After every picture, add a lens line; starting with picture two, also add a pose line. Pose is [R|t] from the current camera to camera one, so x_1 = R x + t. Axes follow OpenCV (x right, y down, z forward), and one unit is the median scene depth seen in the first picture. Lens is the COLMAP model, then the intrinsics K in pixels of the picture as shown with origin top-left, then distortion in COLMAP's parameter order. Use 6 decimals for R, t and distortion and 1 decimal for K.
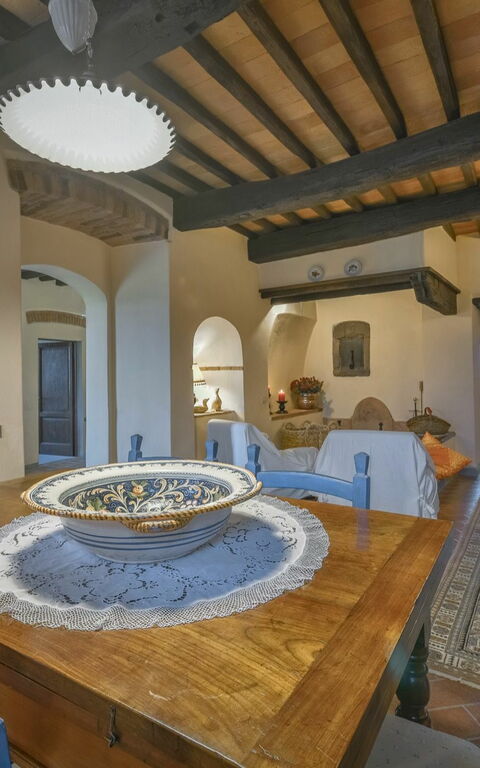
lens RADIAL K [[457.5, 0, 233.4], [0, 457.5, 381.6], [0, 0, 1]] dist [-0.006256, -0.001516]
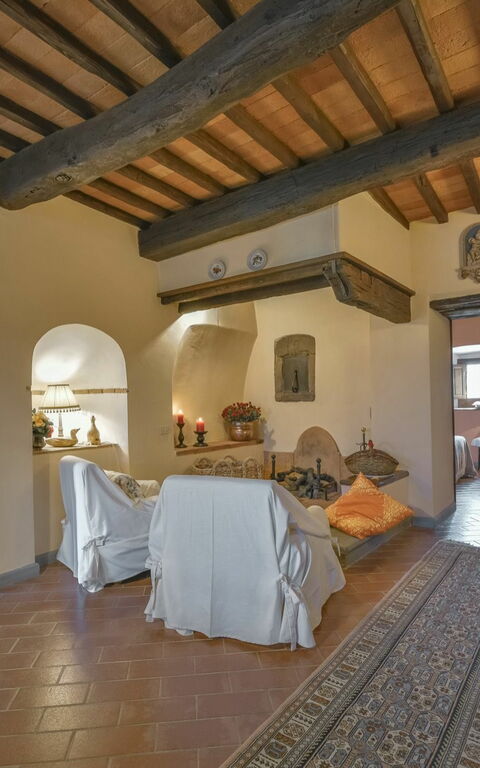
lens RADIAL K [[457.5, 0, 234.8], [0, 457.5, 412.2], [0, 0, 1]] dist [-0.006256, -0.001516]
pose [[0.998600, 0.001016, -0.052894, 0.236007], [-0.000624, 0.999972, 0.007421, 0.002321], [0.052900, -0.007377, 0.998573, 0.202741]]
